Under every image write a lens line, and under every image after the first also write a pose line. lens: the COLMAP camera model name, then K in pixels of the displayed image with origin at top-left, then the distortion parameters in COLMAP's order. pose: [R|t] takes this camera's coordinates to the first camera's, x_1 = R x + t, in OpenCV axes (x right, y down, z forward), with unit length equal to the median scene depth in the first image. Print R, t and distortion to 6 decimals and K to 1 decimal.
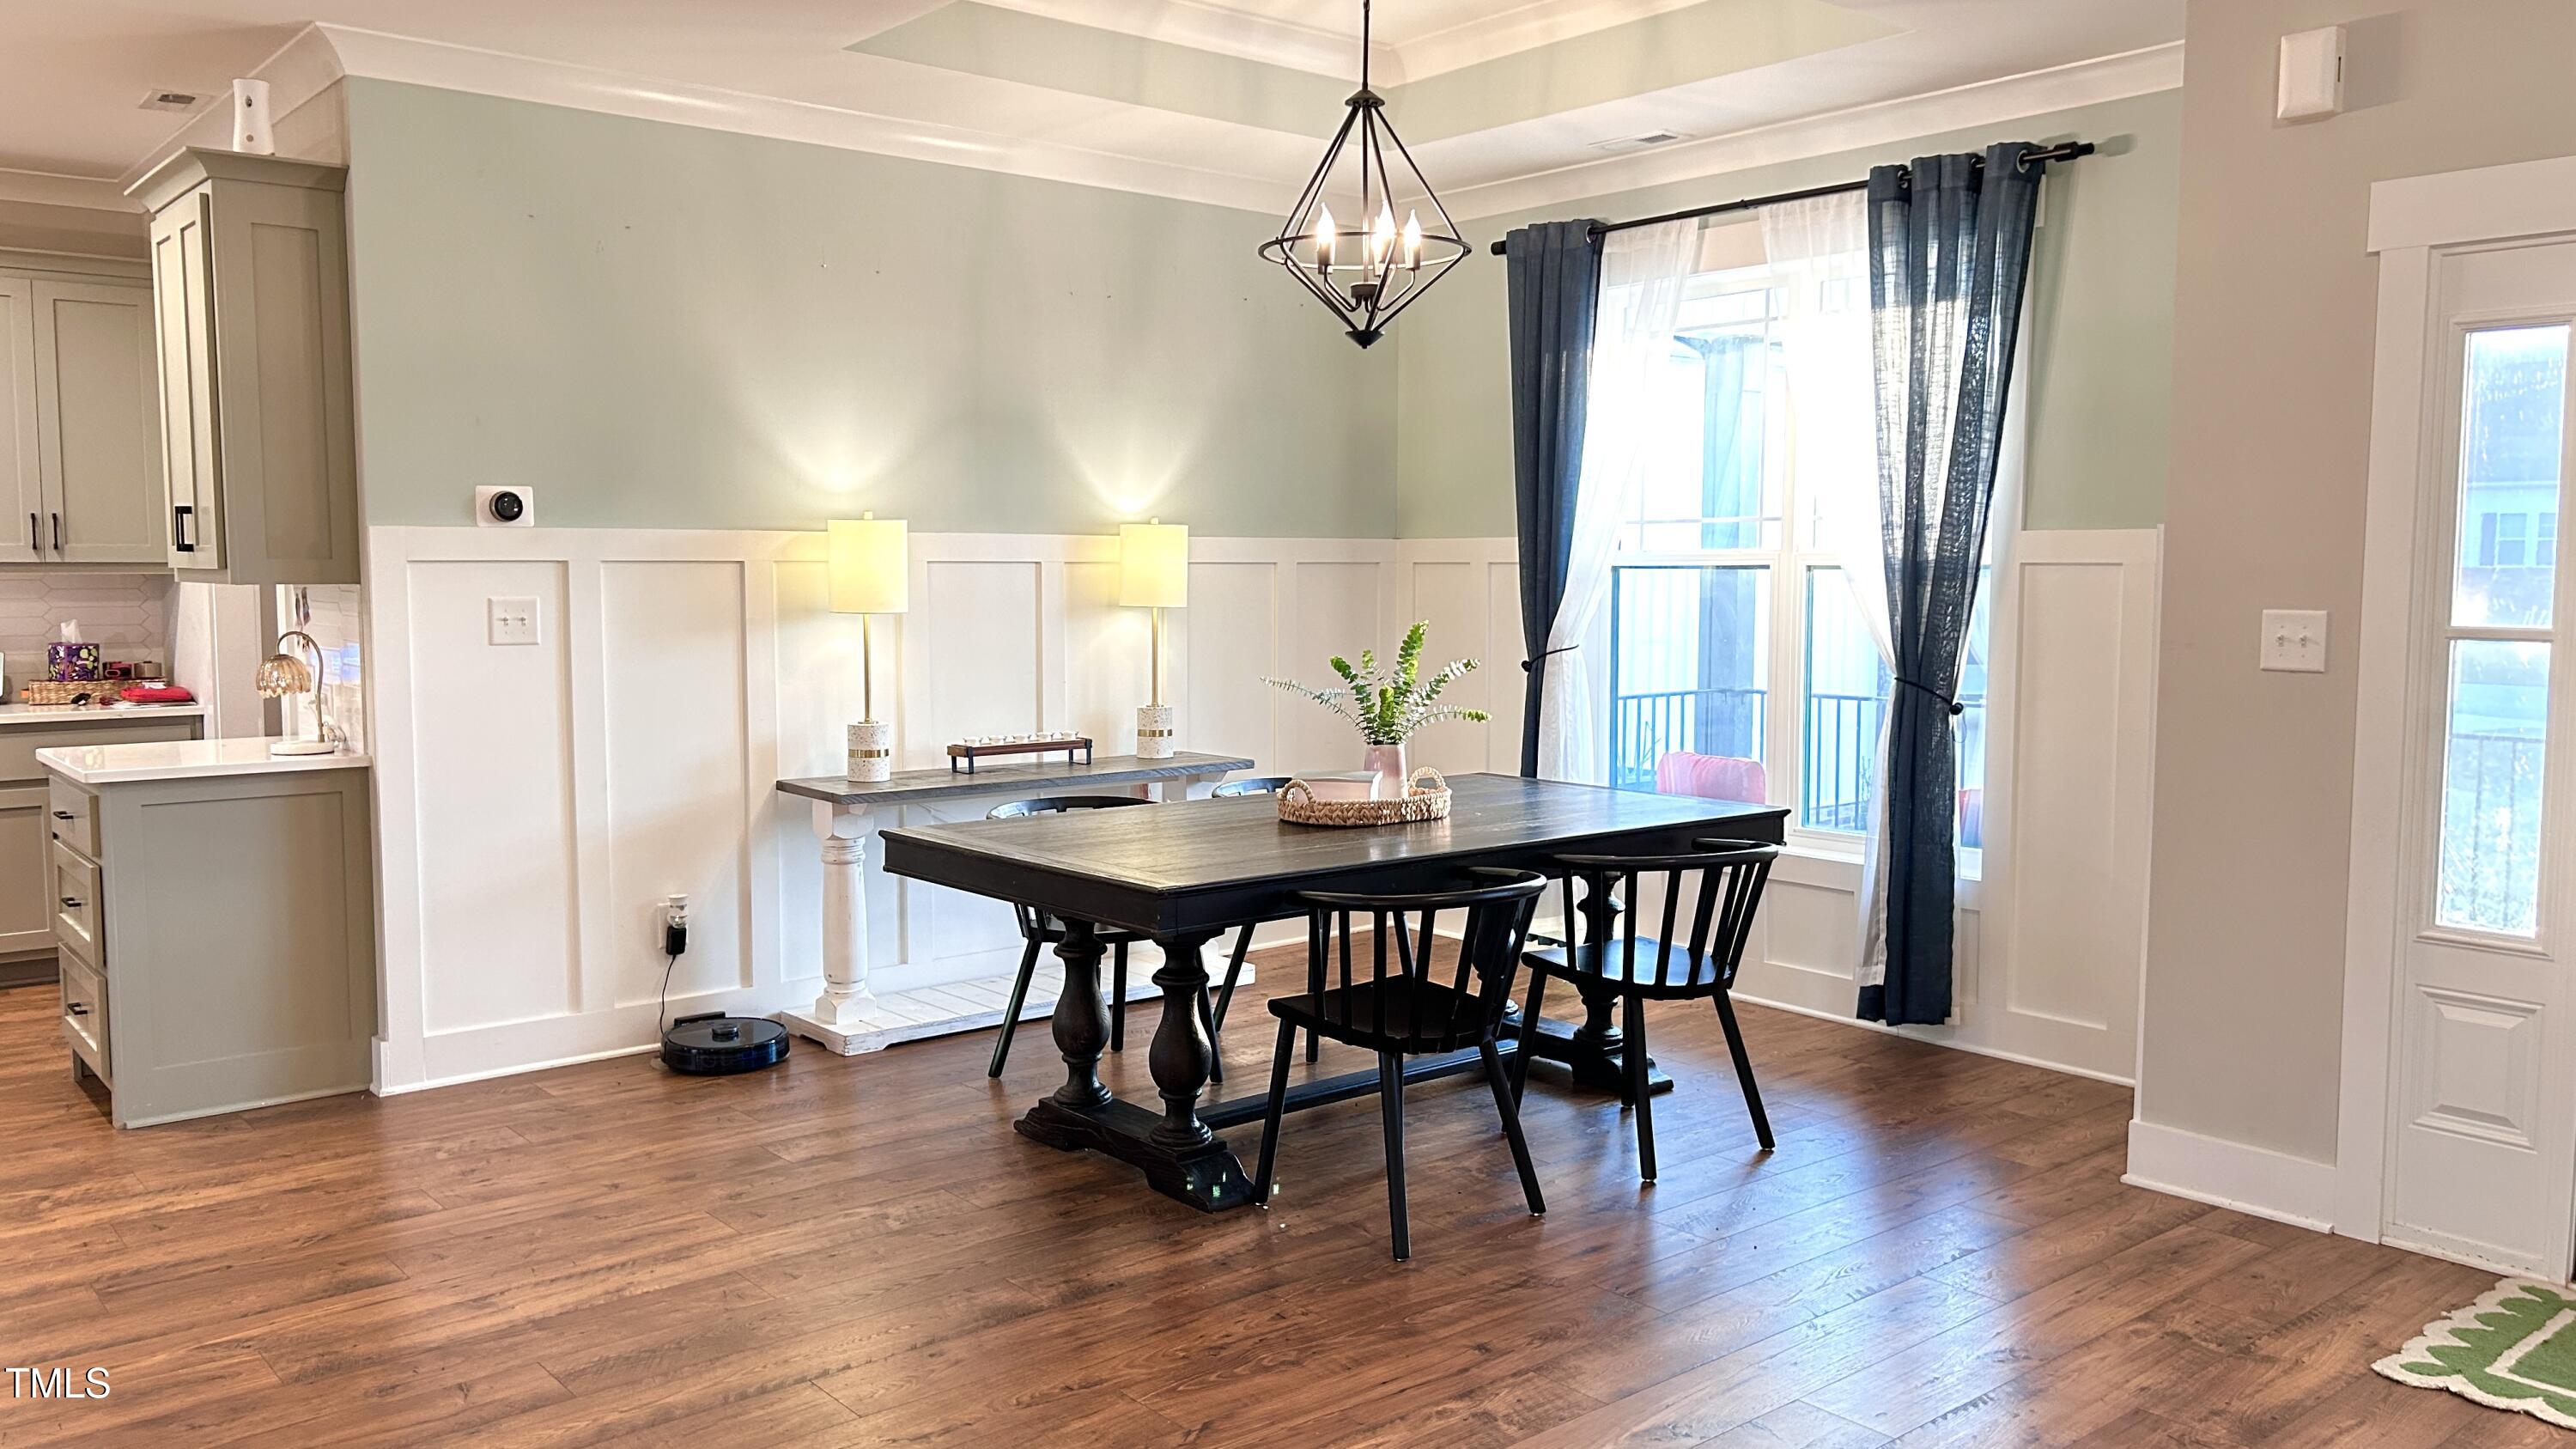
lens RADIAL K [[1926.4, 0, 1297.0], [0, 1926.4, 720.9], [0, 0, 1]] dist [0.059965, -0.069813]
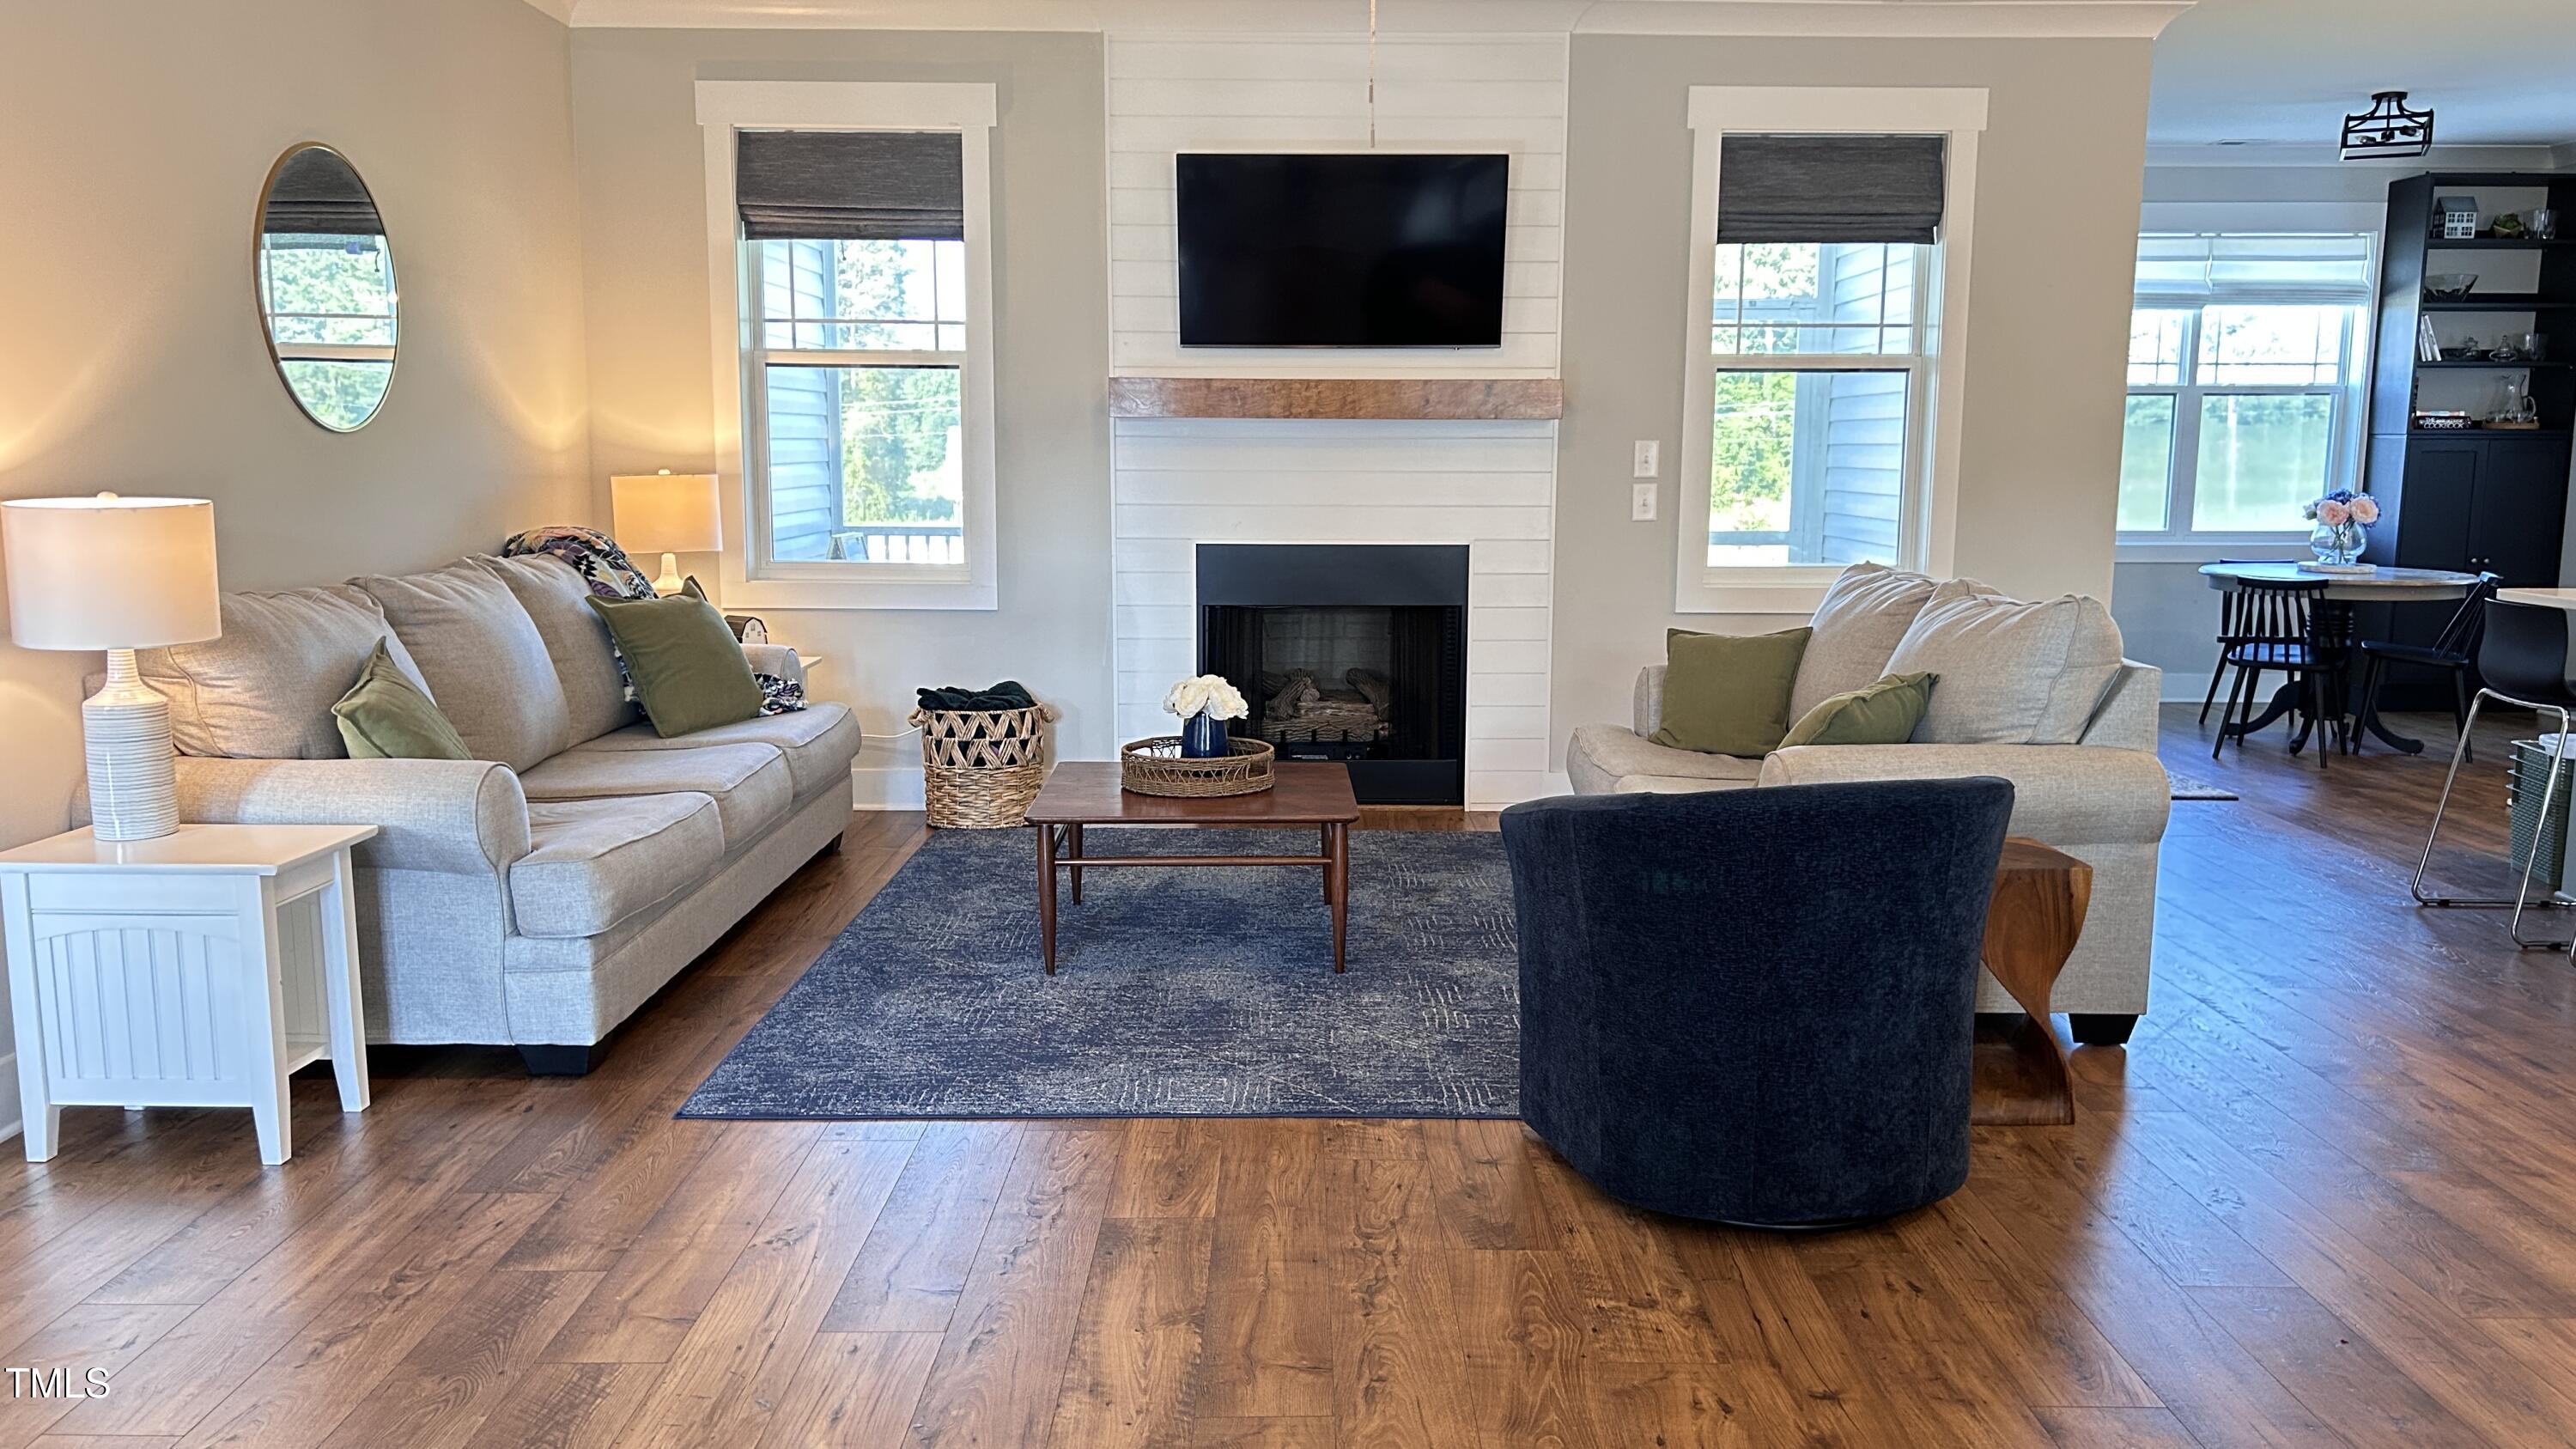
lens RADIAL K [[1926.4, 0, 1288.3], [0, 1926.4, 734.8], [0, 0, 1]] dist [0.059965, -0.069813]
pose [[-0.647605, 0.109441, -0.754076, 0.391025], [-0.063208, 0.978505, 0.196296, -0.049481], [0.759350, 0.174786, -0.626767, 0.820644]]
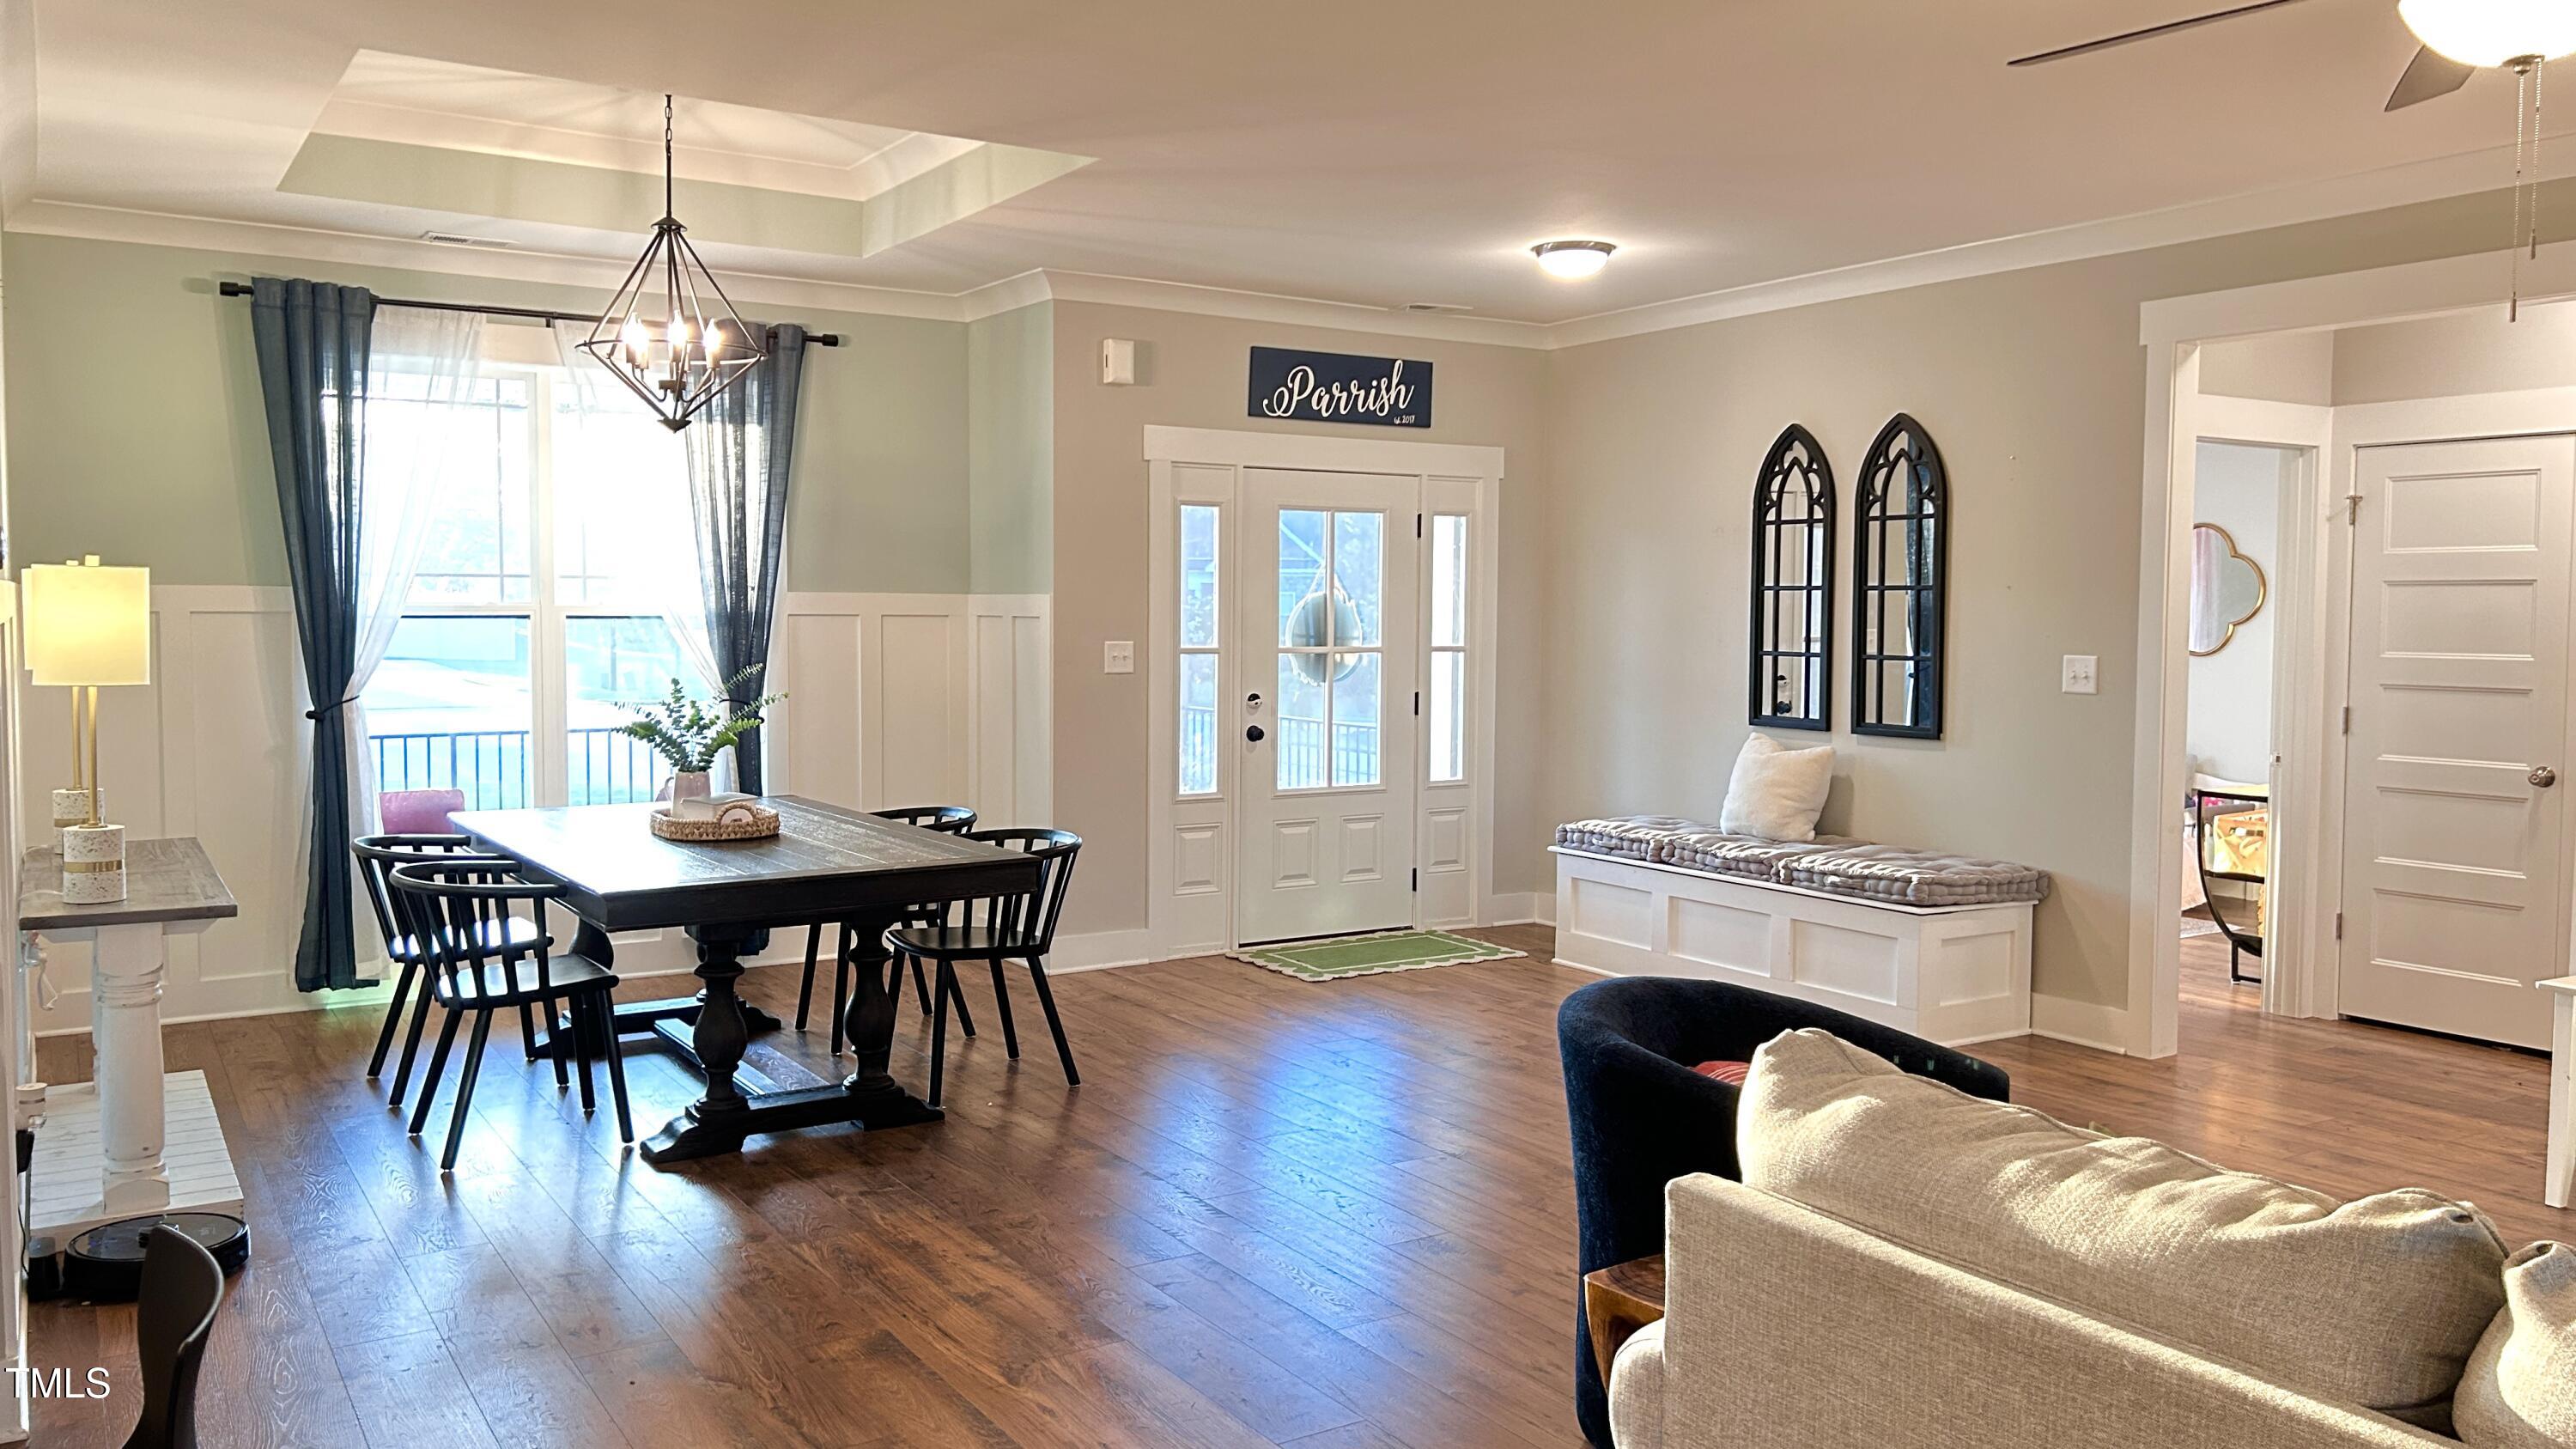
lens RADIAL K [[1926.4, 0, 1294.2], [0, 1926.4, 719.2], [0, 0, 1]] dist [0.059965, -0.069813]
pose [[0.129717, -0.060169, 0.989724, -1.349124], [0.077181, 0.995741, 0.050419, -0.064210], [-0.988543, 0.069848, 0.133809, 0.598559]]
